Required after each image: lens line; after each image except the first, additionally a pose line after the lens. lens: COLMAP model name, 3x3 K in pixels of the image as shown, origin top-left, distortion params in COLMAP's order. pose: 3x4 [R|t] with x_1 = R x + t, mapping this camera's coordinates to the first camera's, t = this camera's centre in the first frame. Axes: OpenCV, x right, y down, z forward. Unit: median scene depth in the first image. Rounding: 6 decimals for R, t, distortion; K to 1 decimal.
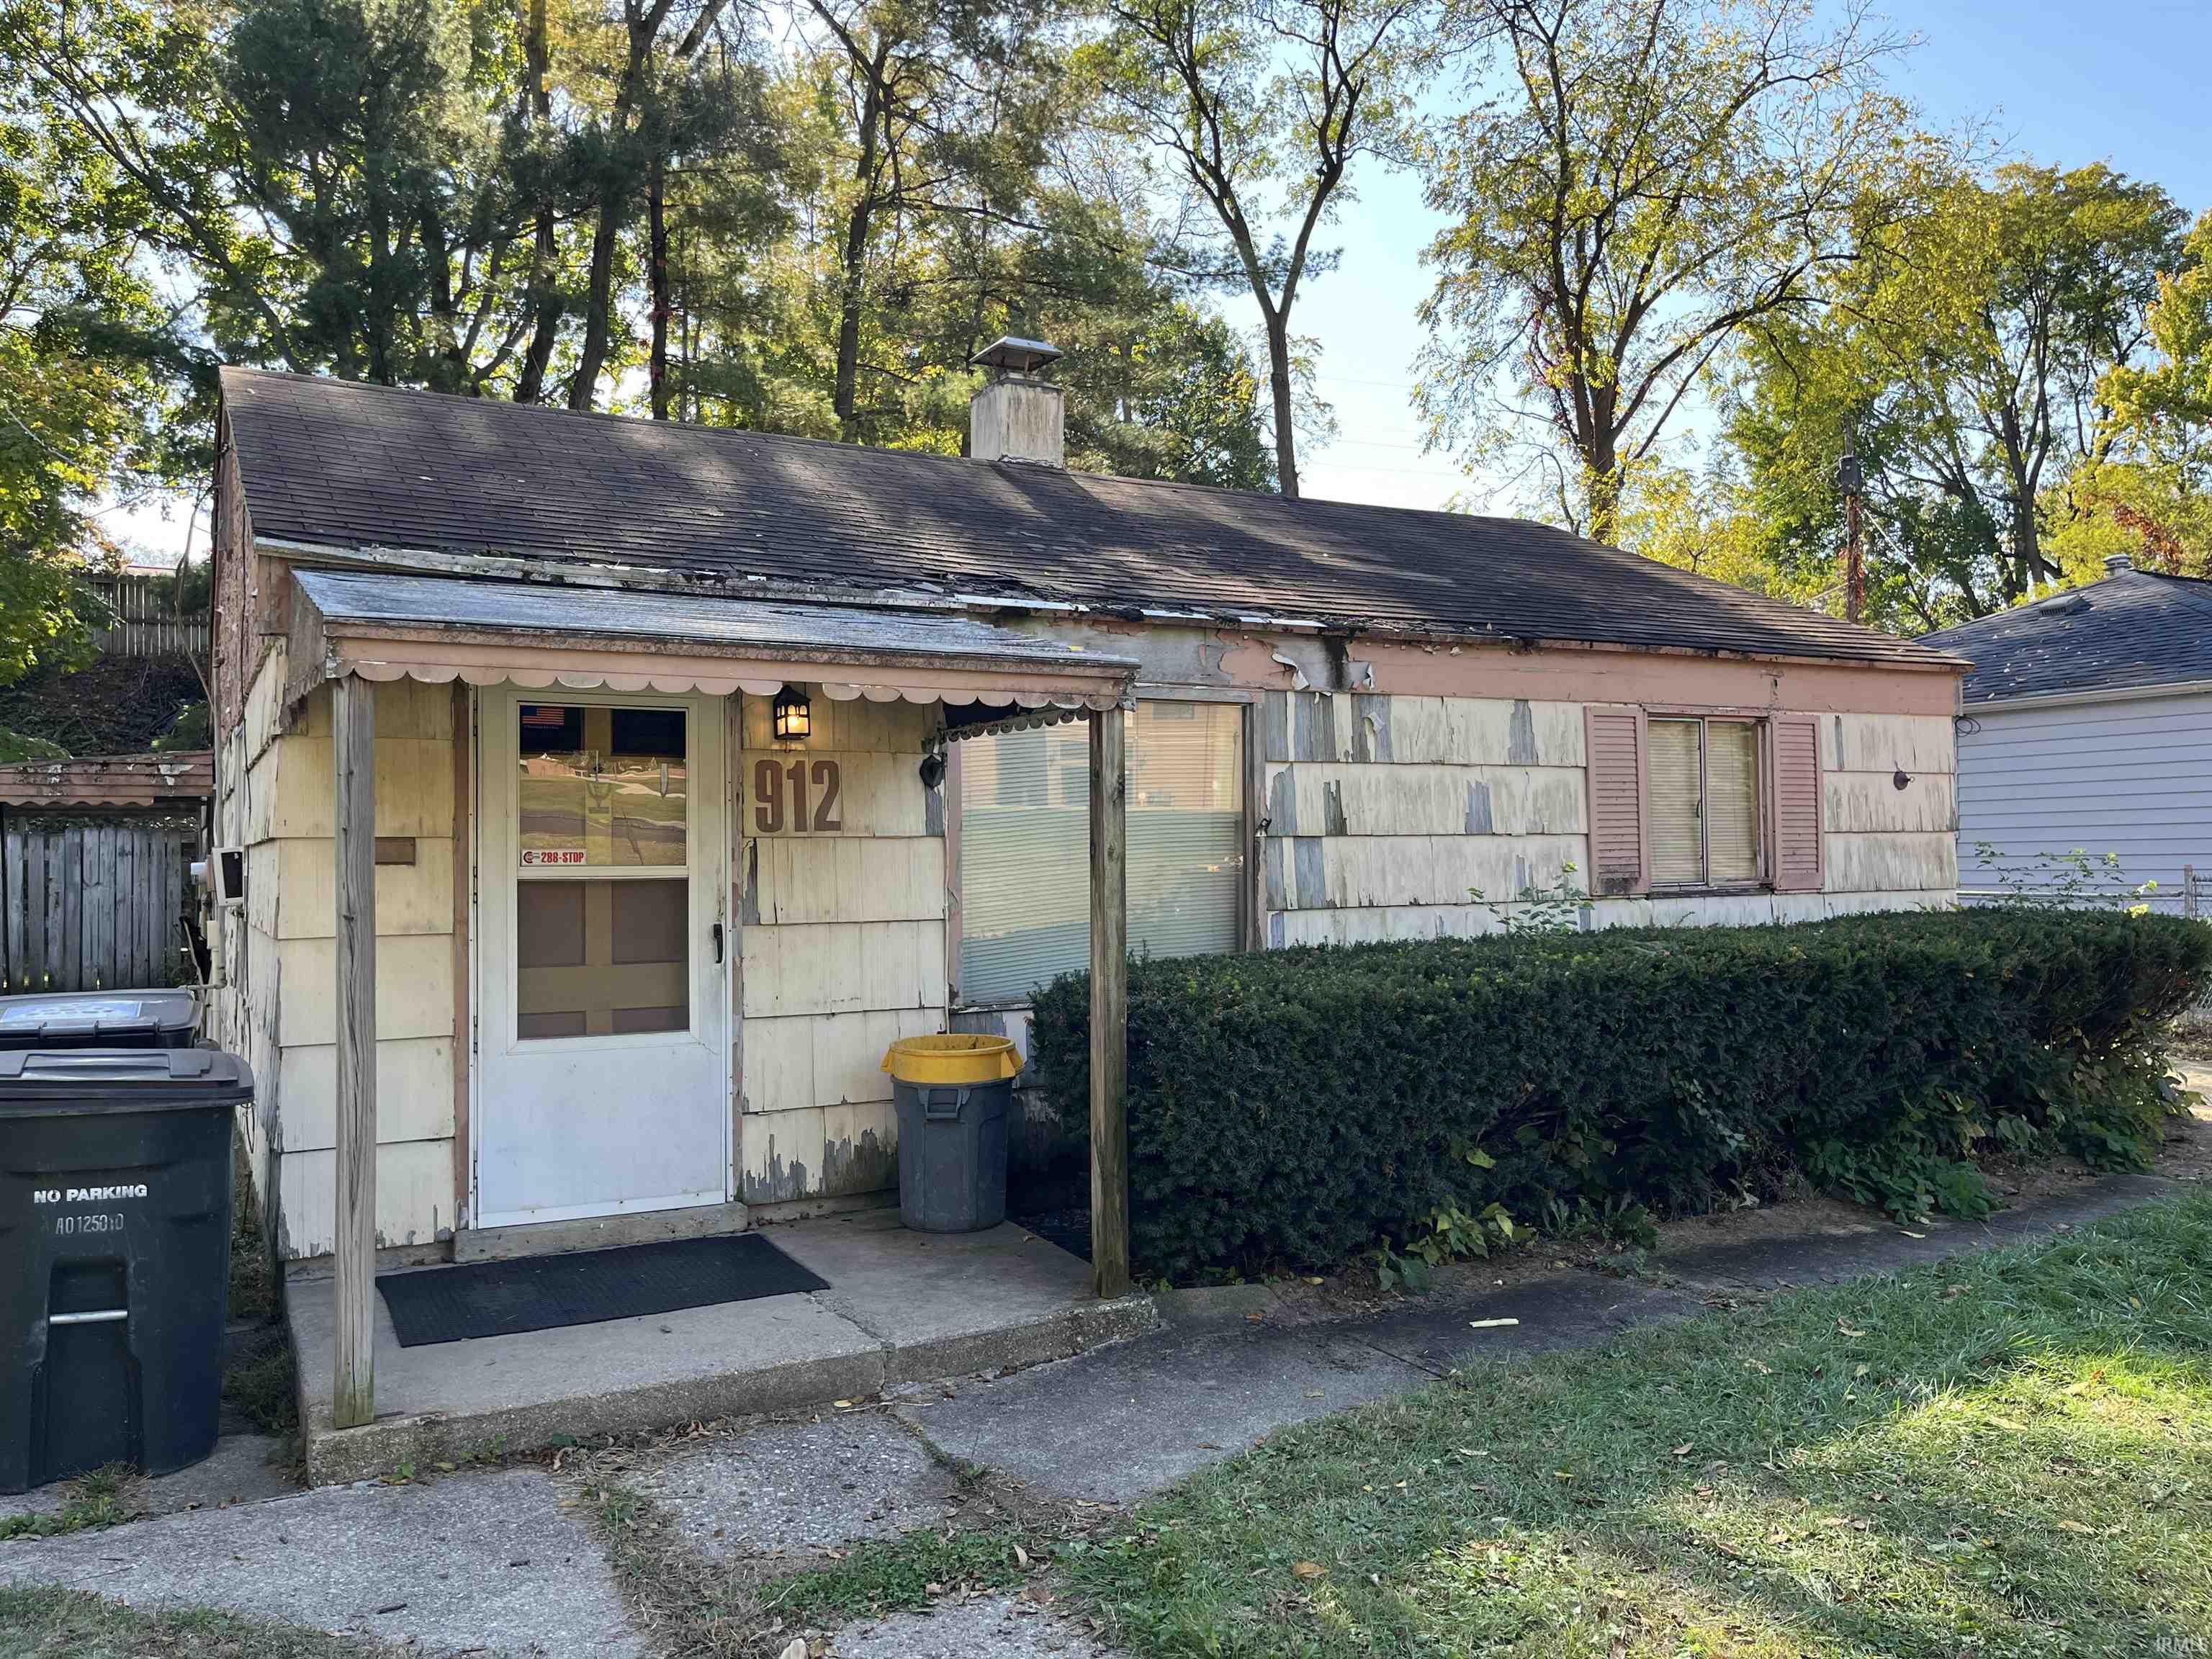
lens RADIAL K [[1712.5, 0, 1109.1], [0, 1712.5, 824.1], [0, 0, 1]] dist [0.039664, -0.014061]
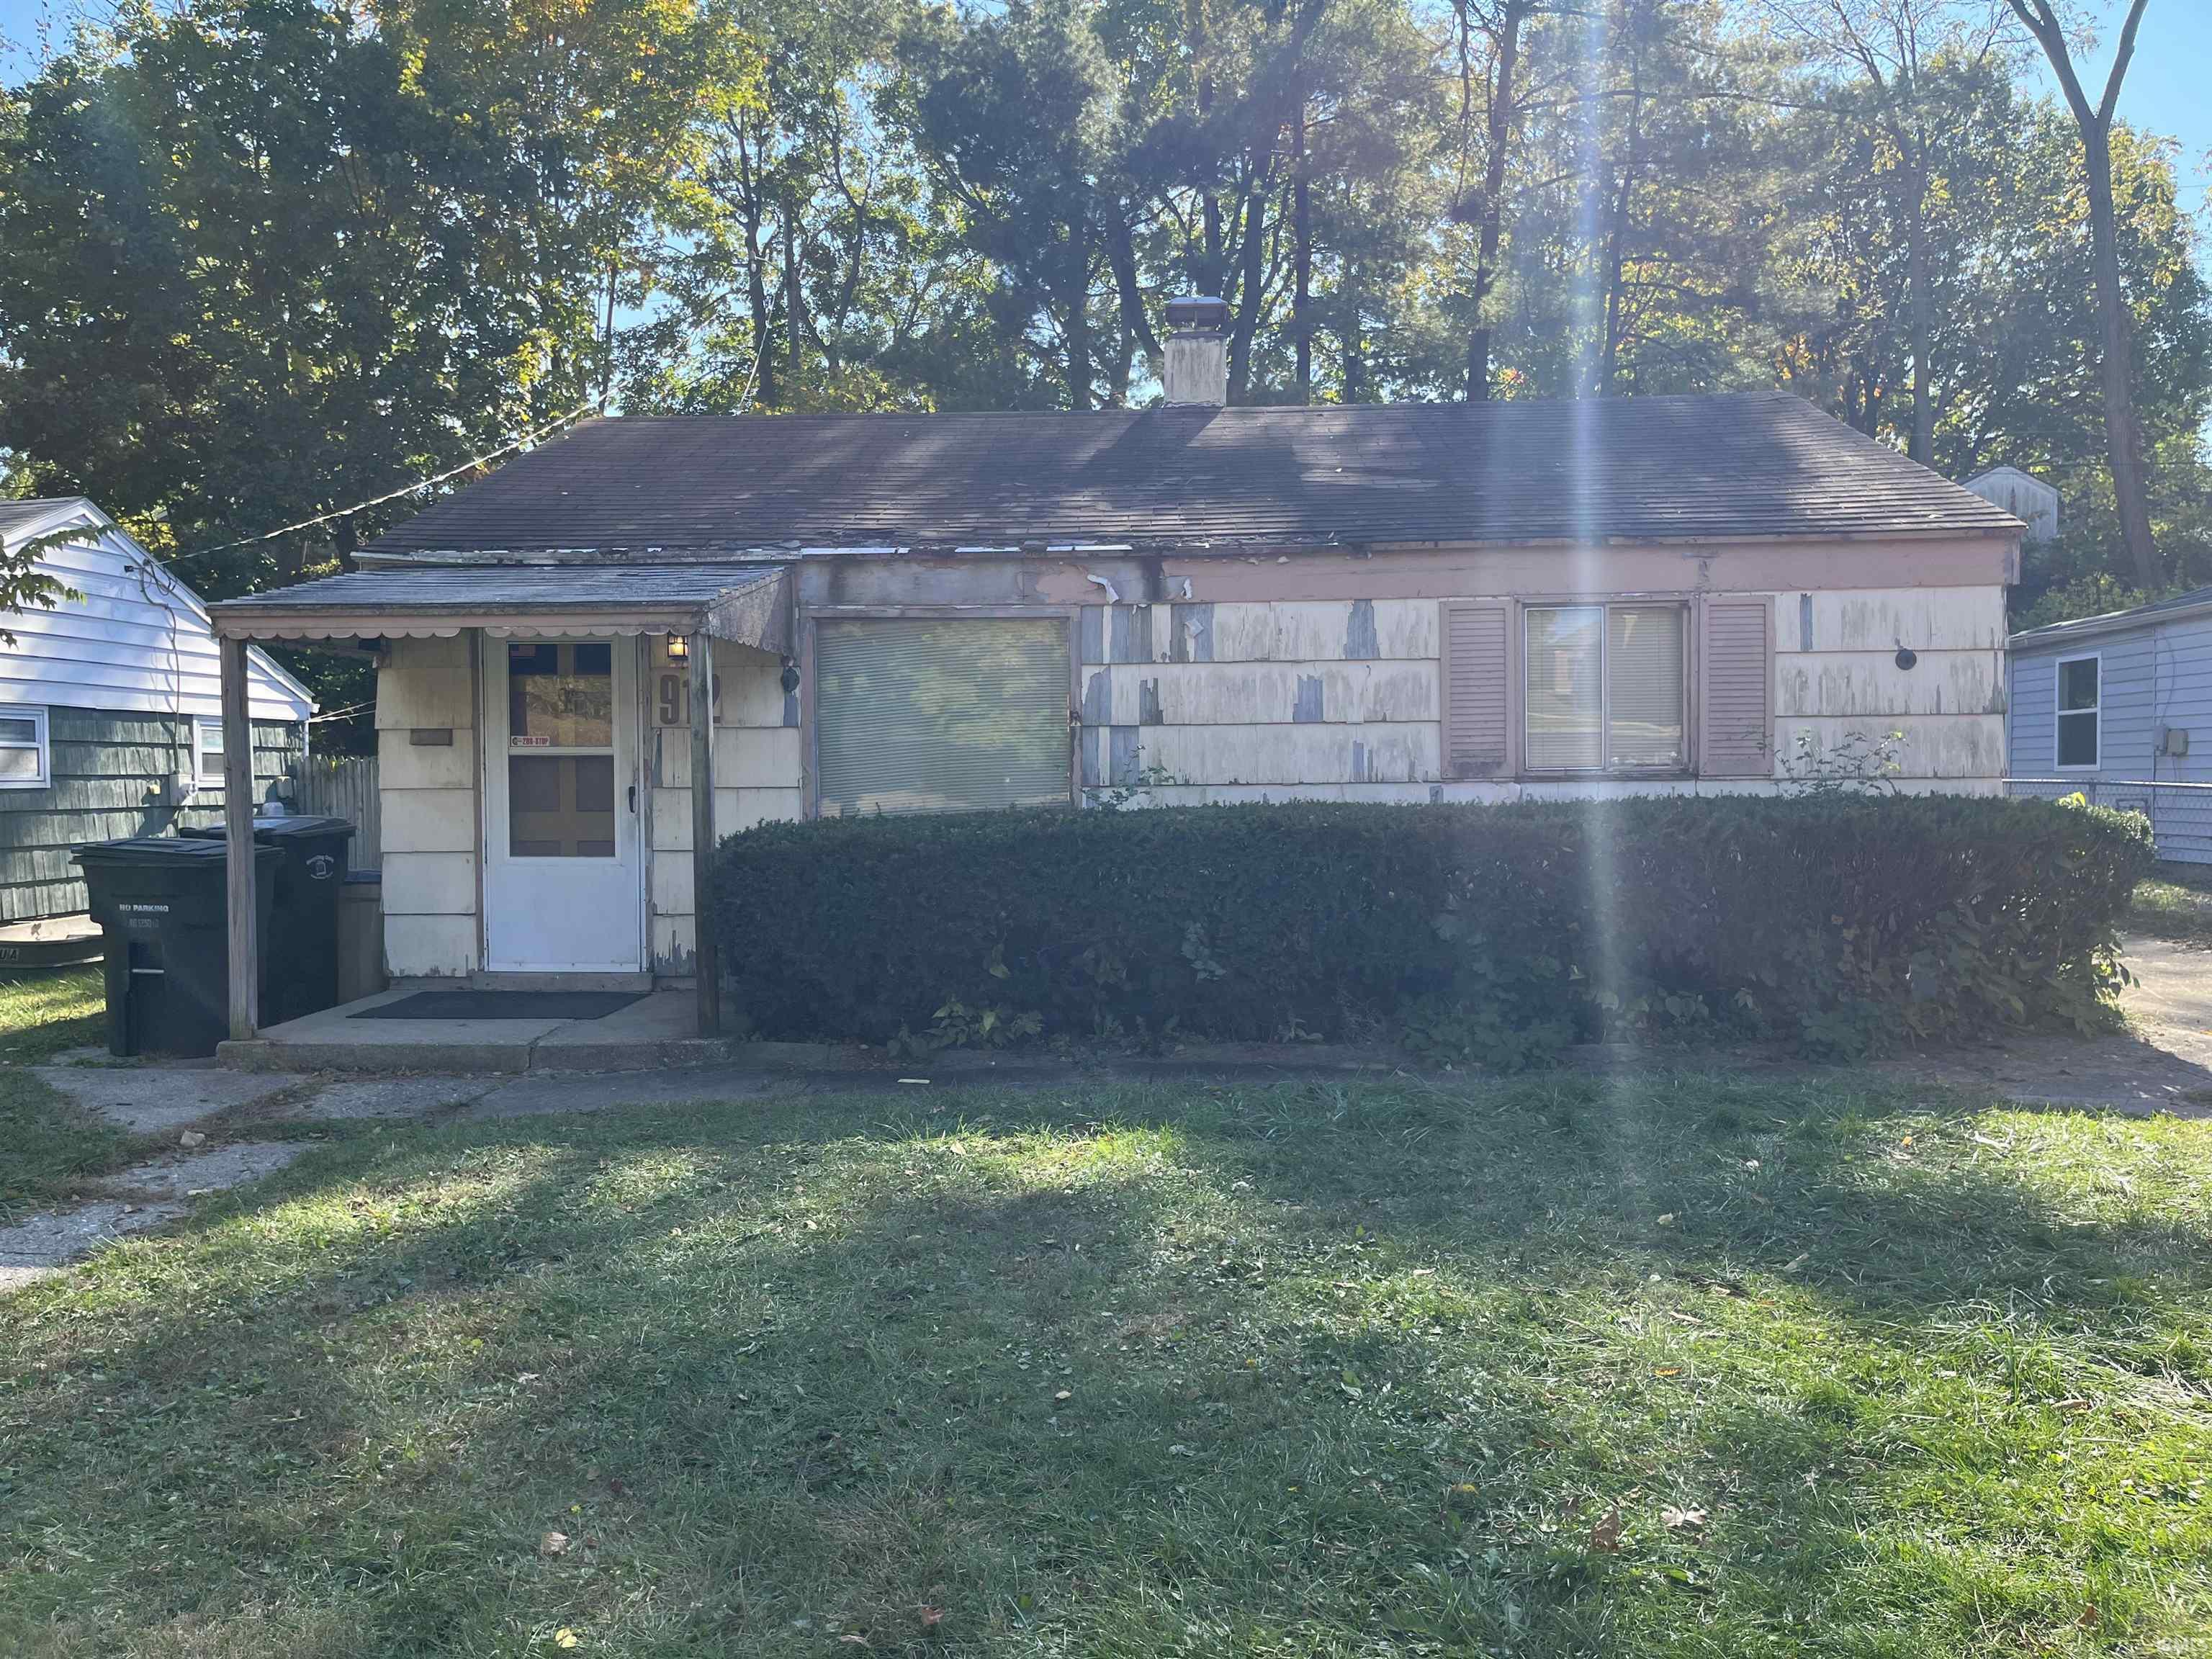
lens RADIAL K [[1712.5, 0, 1115.0], [0, 1712.5, 829.8], [0, 0, 1]] dist [0.039664, -0.014061]
pose [[0.838211, 0.021754, -0.544912, 0.920438], [0.008324, 0.998577, 0.052670, 0.020471], [0.545282, -0.048685, 0.836838, -0.021565]]
